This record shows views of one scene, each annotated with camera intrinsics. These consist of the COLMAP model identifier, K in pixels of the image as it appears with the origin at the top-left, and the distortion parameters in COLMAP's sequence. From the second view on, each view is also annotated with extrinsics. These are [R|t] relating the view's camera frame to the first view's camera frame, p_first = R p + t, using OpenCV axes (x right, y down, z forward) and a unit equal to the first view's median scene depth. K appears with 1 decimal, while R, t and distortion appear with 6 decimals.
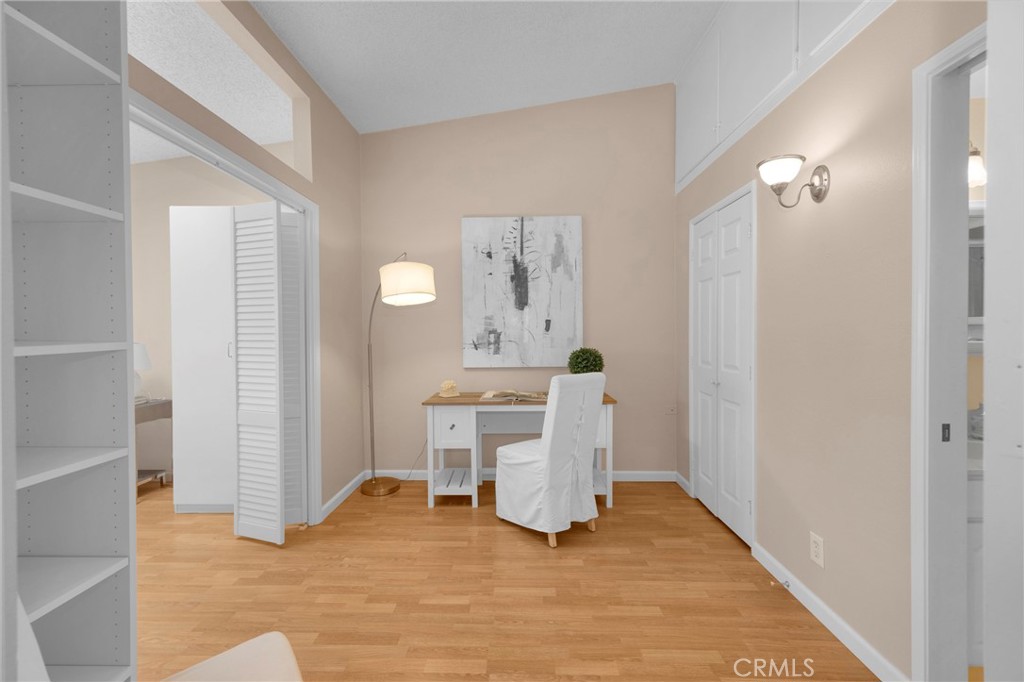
lens RADIAL K [[410.7, 0, 514.0], [0, 410.7, 339.7], [0, 0, 1]] dist [-0.000680, 0.000084]
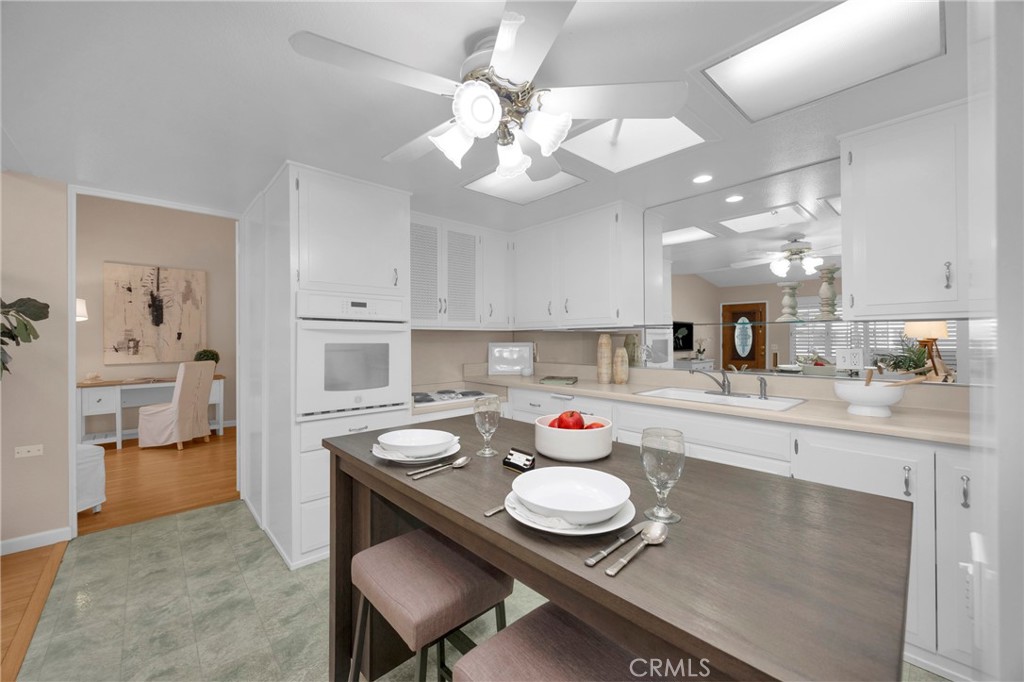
lens RADIAL K [[398.2, 0, 507.2], [0, 398.2, 335.3], [0, 0, 1]] dist [0.002465, -0.000476]
pose [[0.726045, 0.005174, 0.687628, -0.059687], [0.015187, 0.999607, -0.023558, 0.018976], [-0.687480, 0.027547, 0.725681, -1.031773]]
